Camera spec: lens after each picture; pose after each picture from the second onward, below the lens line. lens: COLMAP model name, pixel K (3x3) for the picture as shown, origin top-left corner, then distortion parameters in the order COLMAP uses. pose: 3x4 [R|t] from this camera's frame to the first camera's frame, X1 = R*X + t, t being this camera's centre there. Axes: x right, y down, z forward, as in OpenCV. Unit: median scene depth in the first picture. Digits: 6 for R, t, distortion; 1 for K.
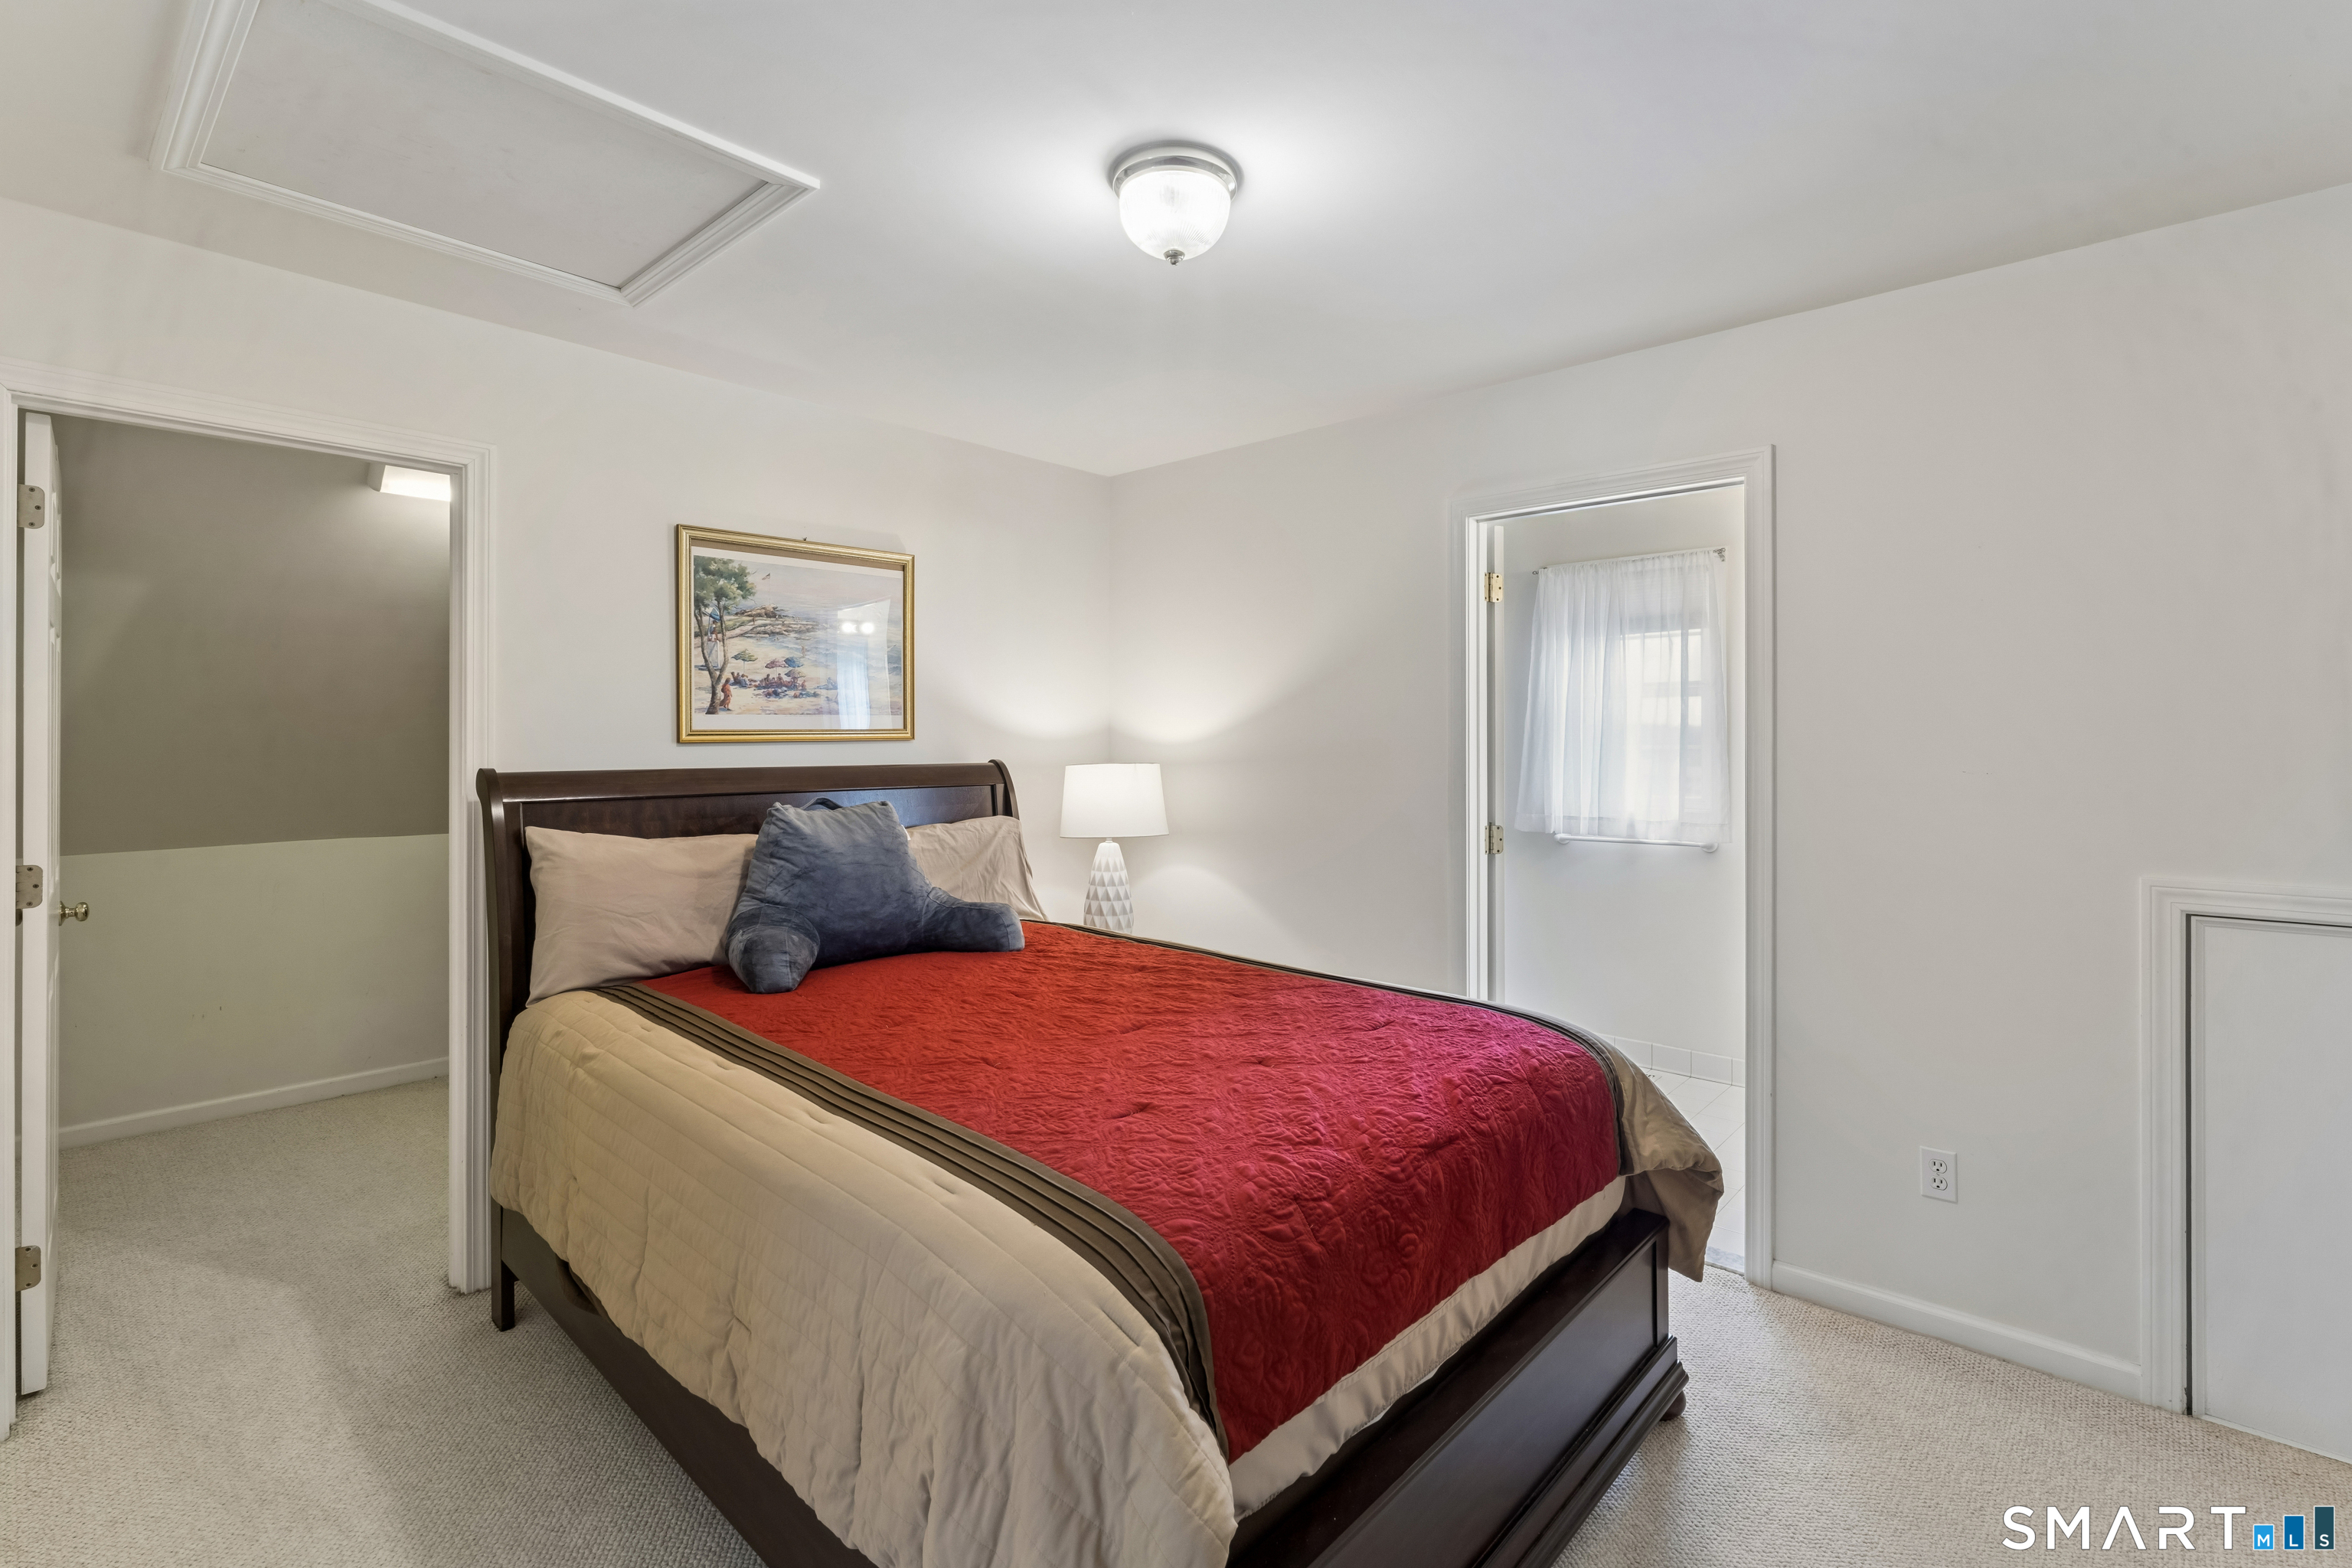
lens RADIAL K [[1074.5, 0, 1170.2], [0, 1074.5, 741.1], [0, 0, 1]] dist [-0.000611, -0.000266]
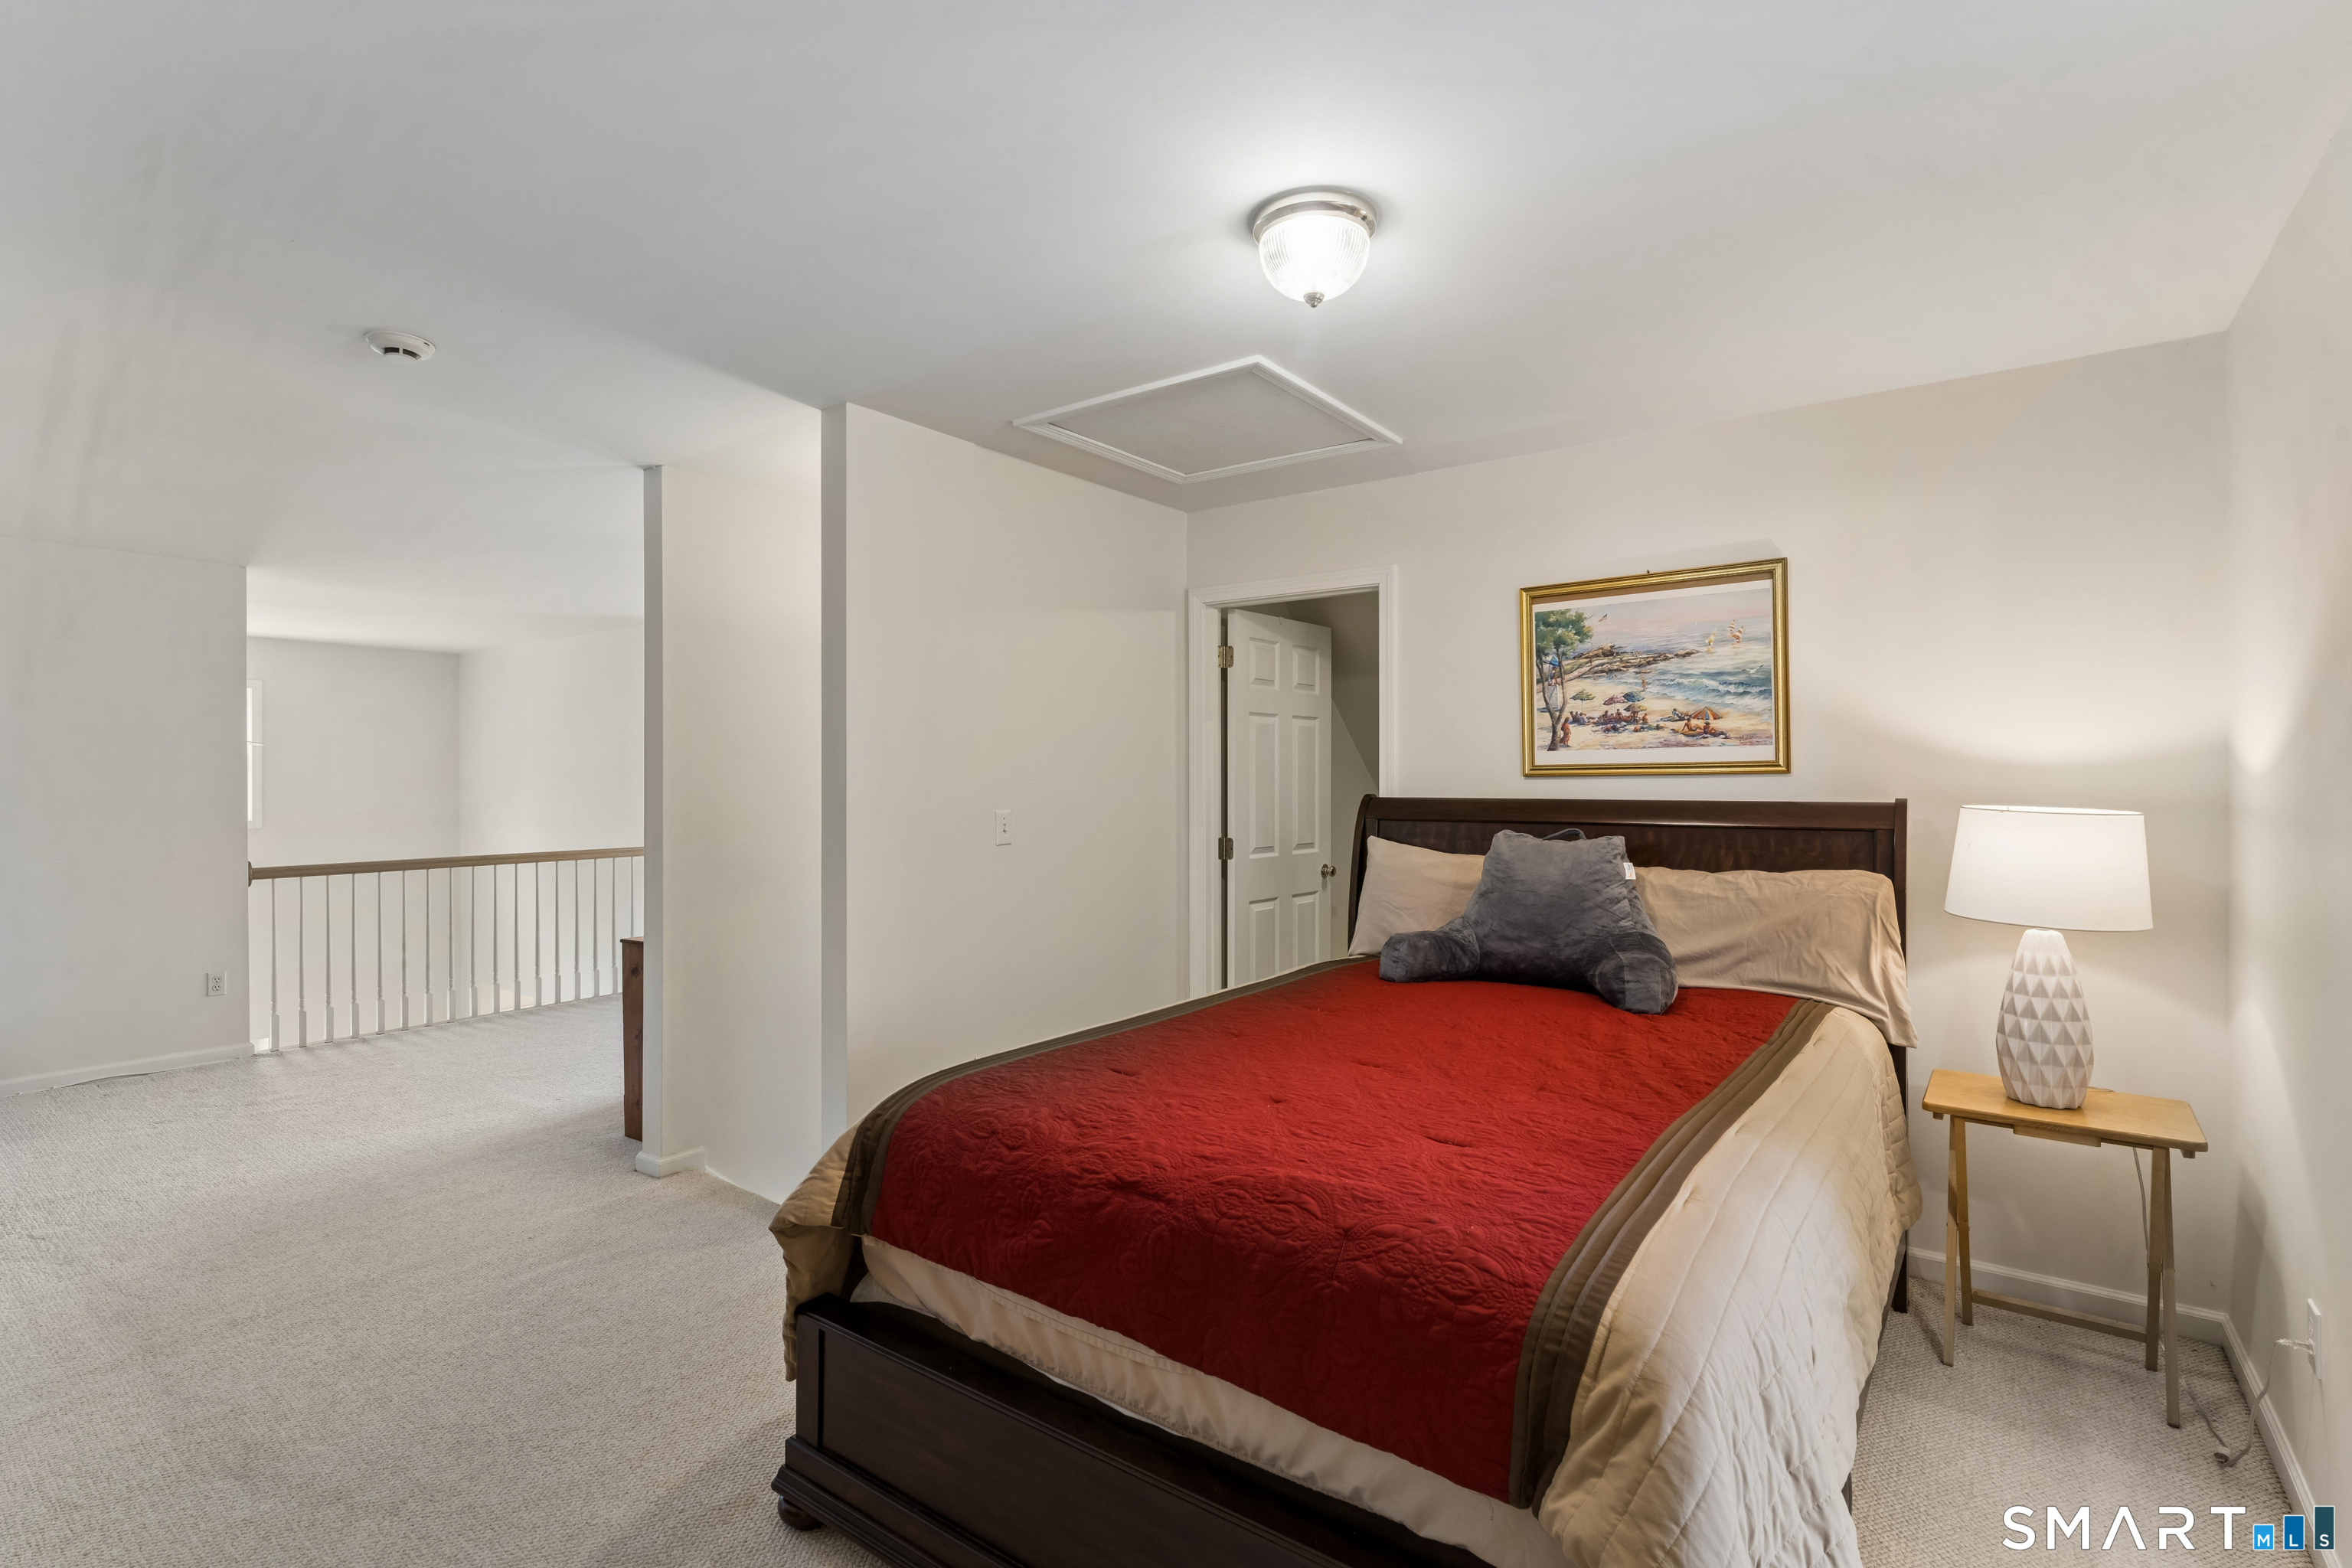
lens RADIAL K [[1074.5, 0, 1178.5], [0, 1074.5, 780.6], [0, 0, 1]] dist [-0.000611, -0.000266]
pose [[0.113426, 0.006489, -0.993525, 0.628584], [-0.000096, 0.999979, 0.006521, -0.001254], [0.993546, -0.000644, 0.113425, 0.477175]]
